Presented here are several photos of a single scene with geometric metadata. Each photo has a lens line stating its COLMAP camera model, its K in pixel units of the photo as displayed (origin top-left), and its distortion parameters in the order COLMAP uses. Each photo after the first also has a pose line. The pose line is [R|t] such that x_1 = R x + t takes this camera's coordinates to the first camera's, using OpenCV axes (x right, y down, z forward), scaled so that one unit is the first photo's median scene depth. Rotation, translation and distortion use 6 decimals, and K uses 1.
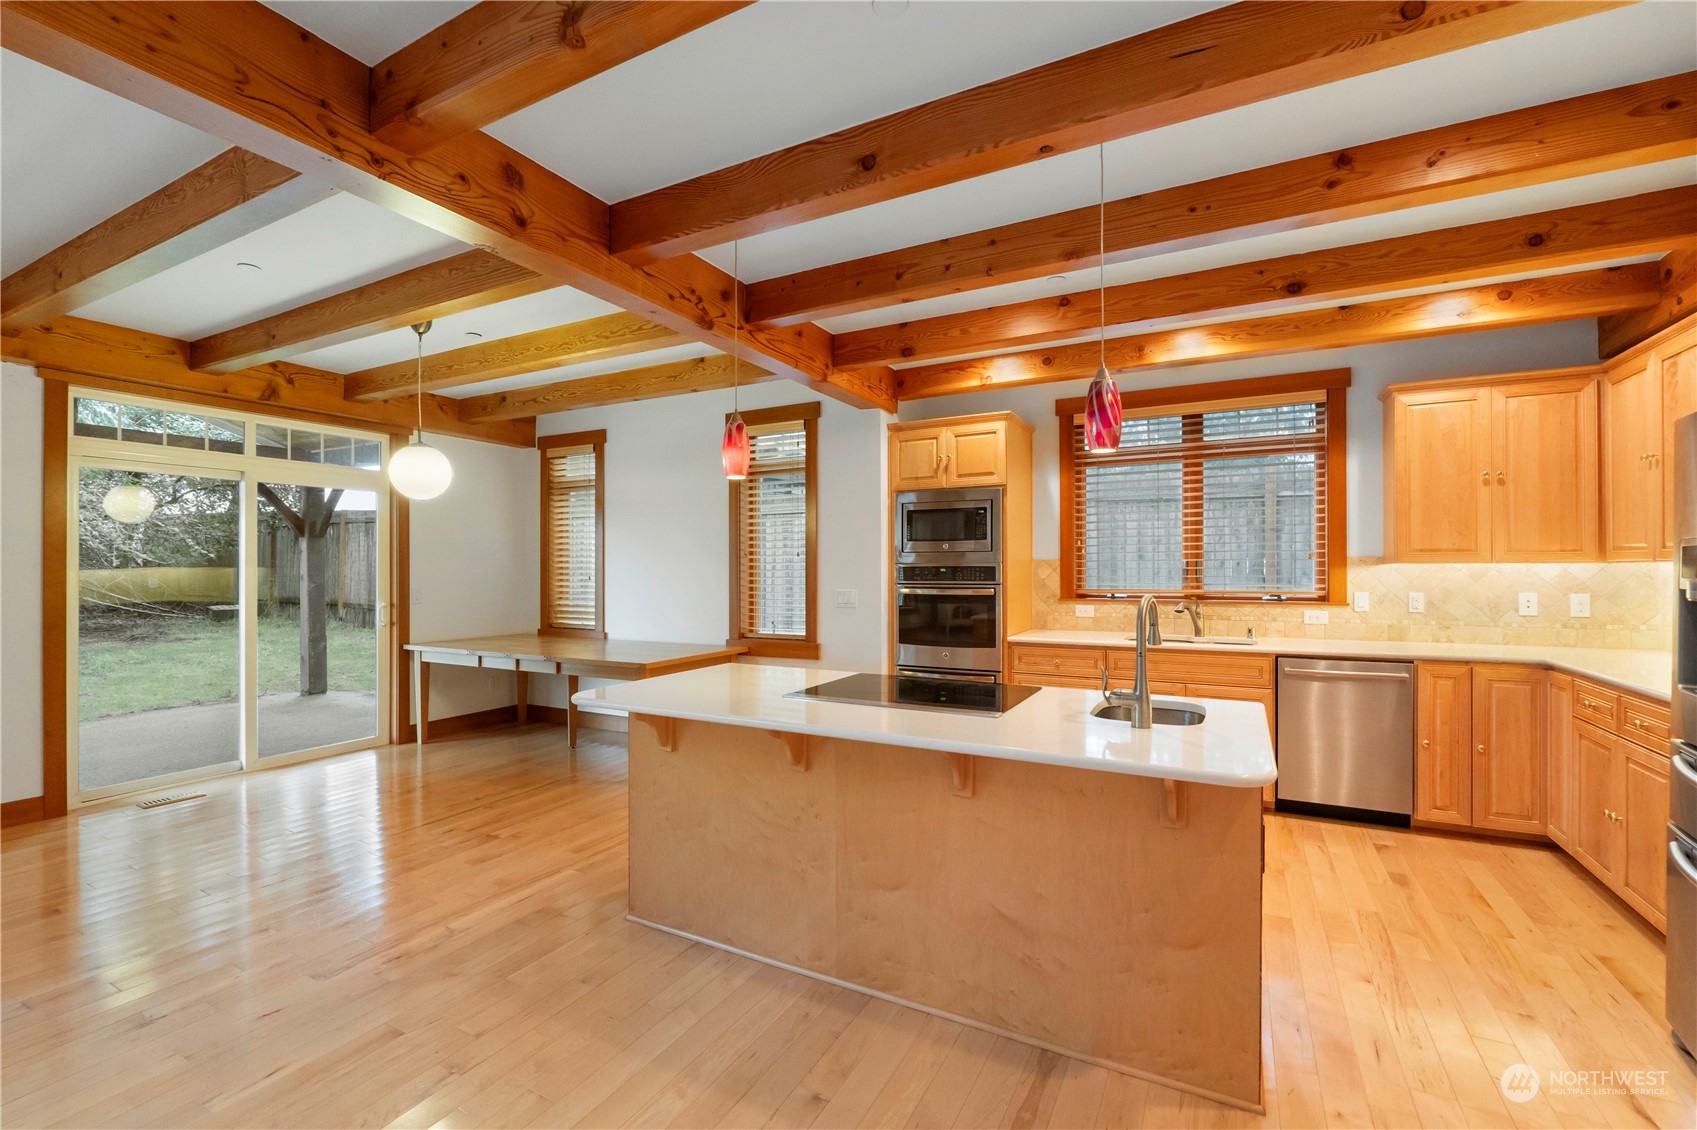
lens RADIAL K [[720.6, 0, 847.8], [0, 720.6, 563.9], [0, 0, 1]] dist [-0.007313, -0.000525]
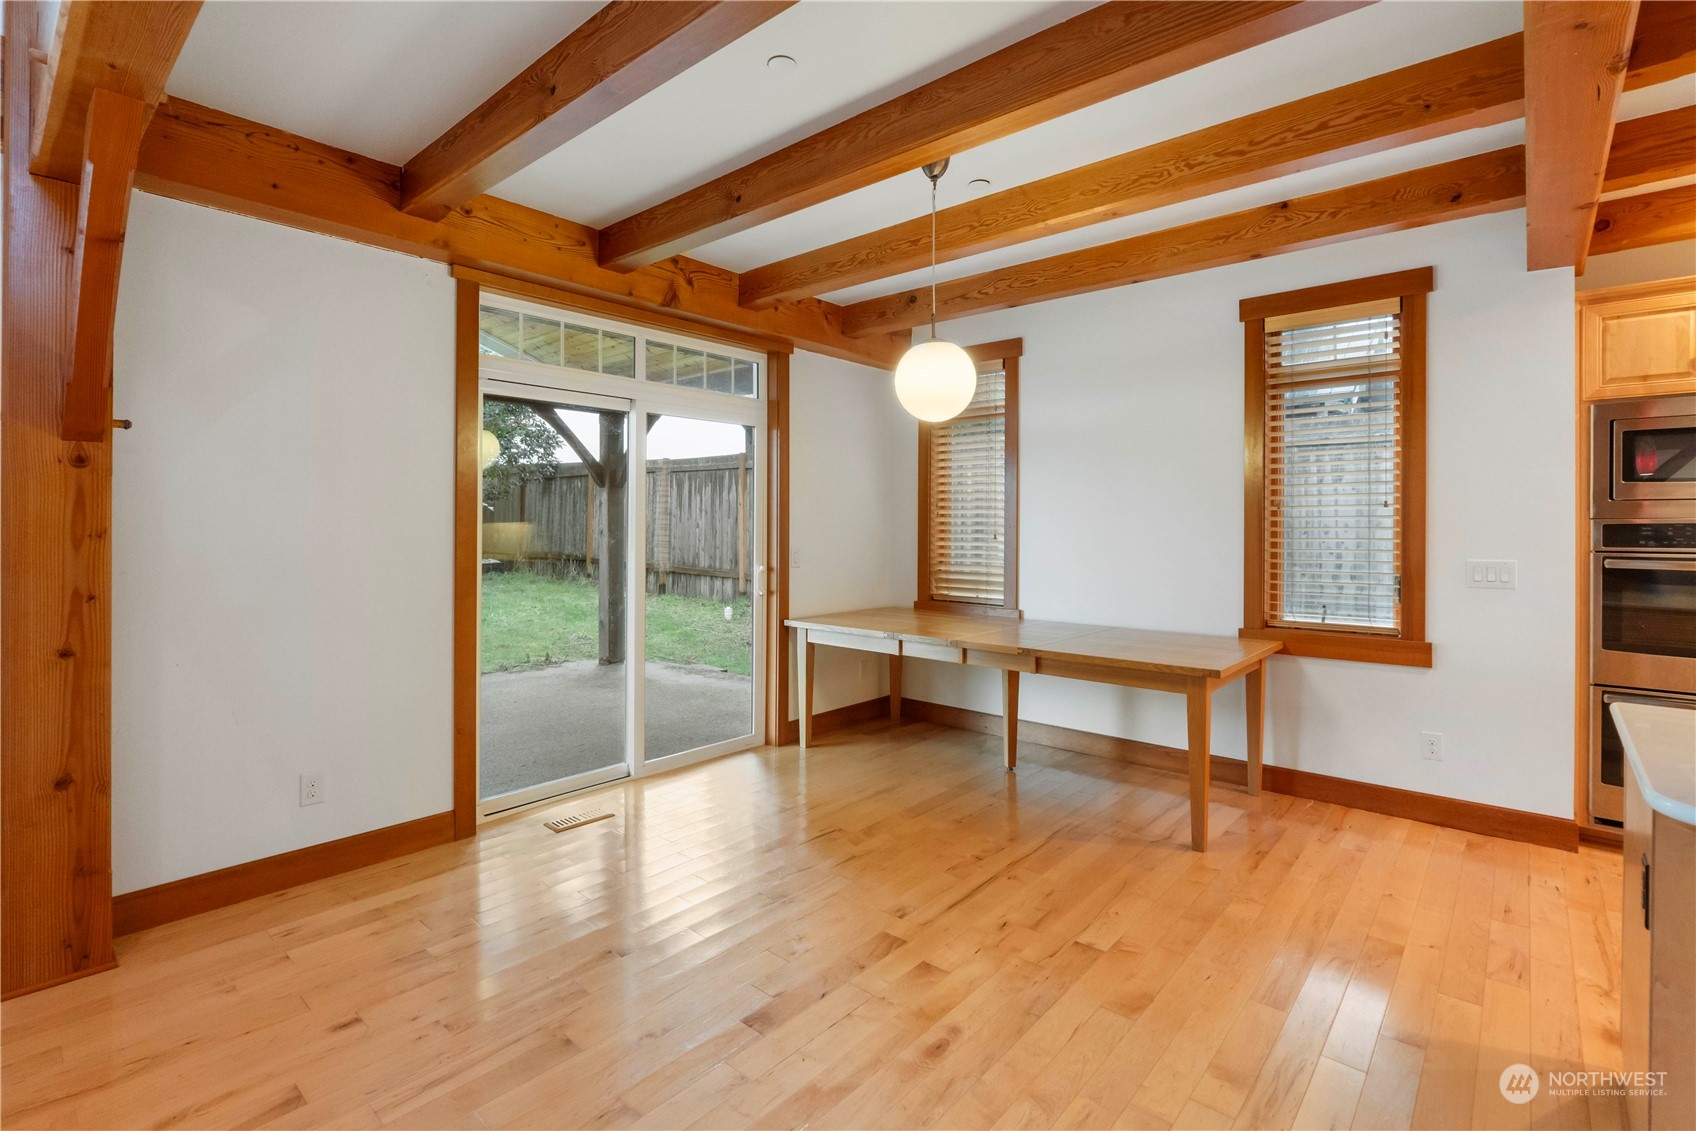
lens RADIAL K [[782.0, 0, 843.8], [0, 782.0, 520.1], [0, 0, 1]] dist [-0.006070, -0.001872]
pose [[0.971750, 0.003878, -0.235979, -0.374197], [-0.003825, 0.999992, 0.000682, 0.002700], [0.235980, 0.000240, 0.971758, 0.194230]]
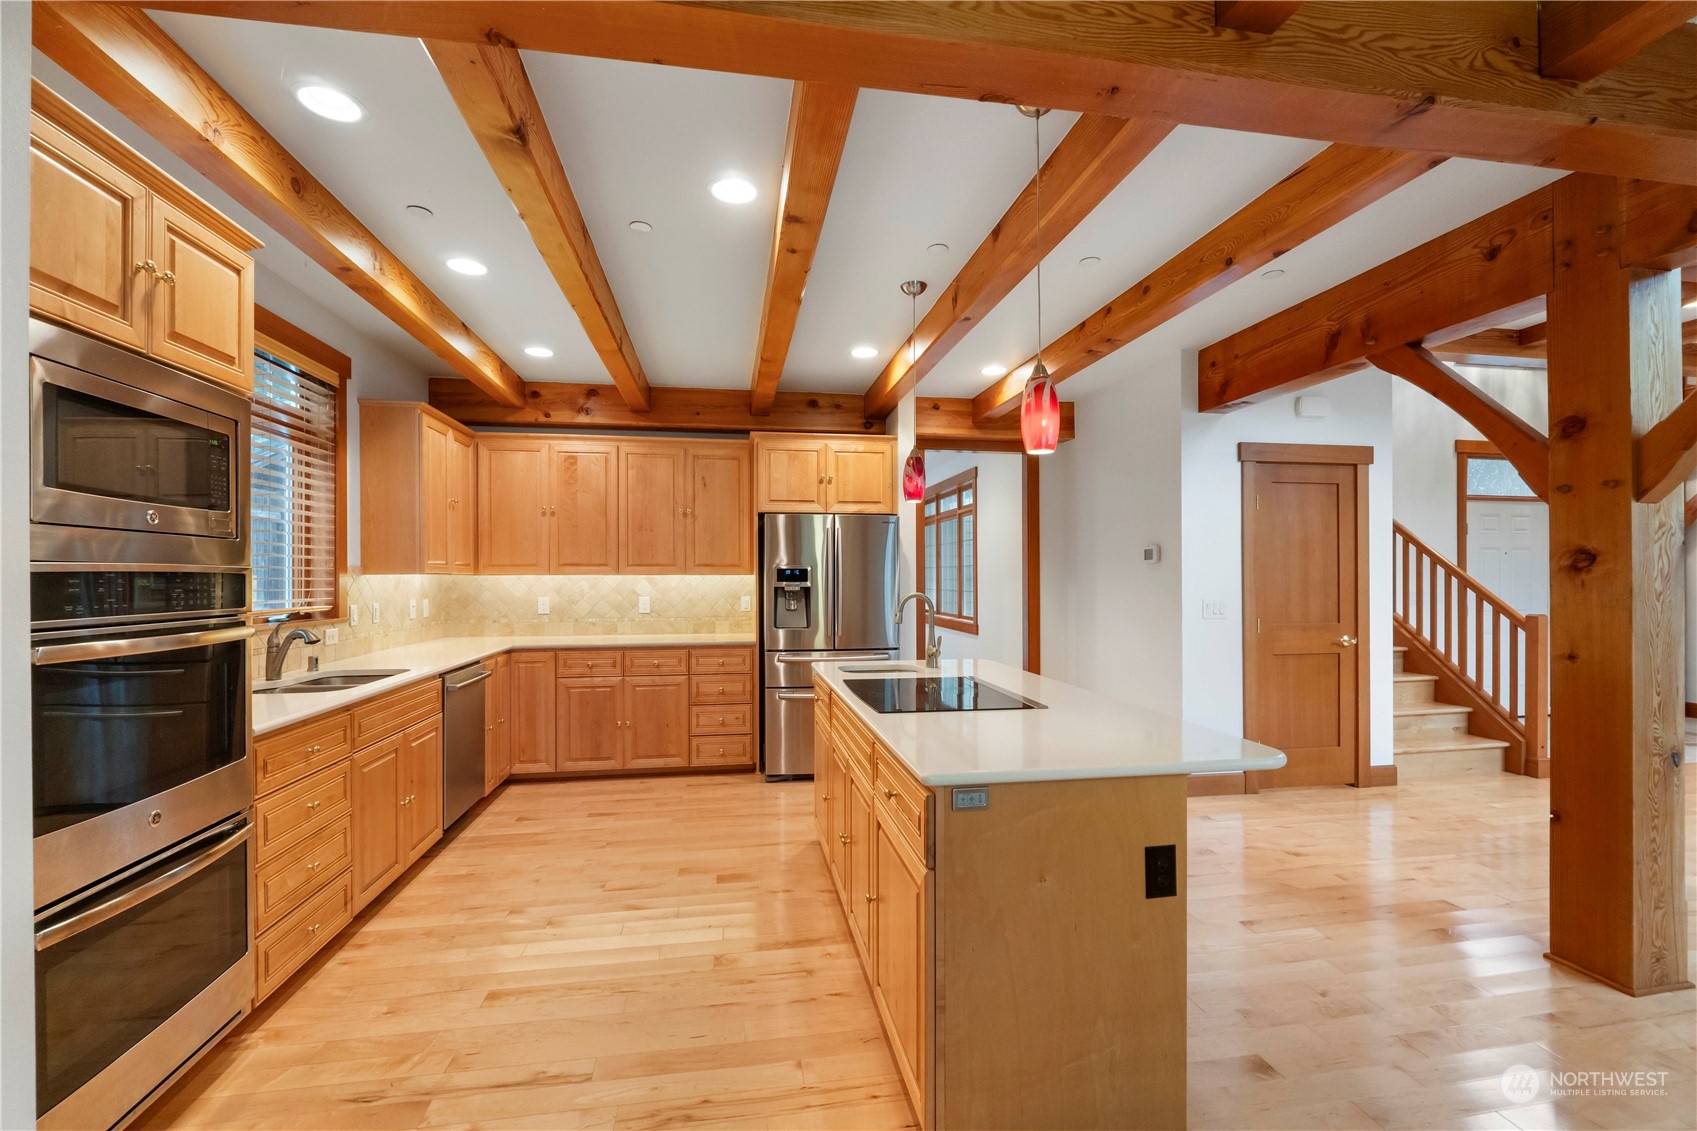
lens RADIAL K [[720.6, 0, 846.9], [0, 720.6, 574.1], [0, 0, 1]] dist [-0.007313, -0.000525]
pose [[-0.606102, 0.008084, 0.795346, -0.327025], [-0.001414, 0.999936, -0.011240, 0.007610], [-0.795385, -0.007937, -0.606052, 0.849867]]
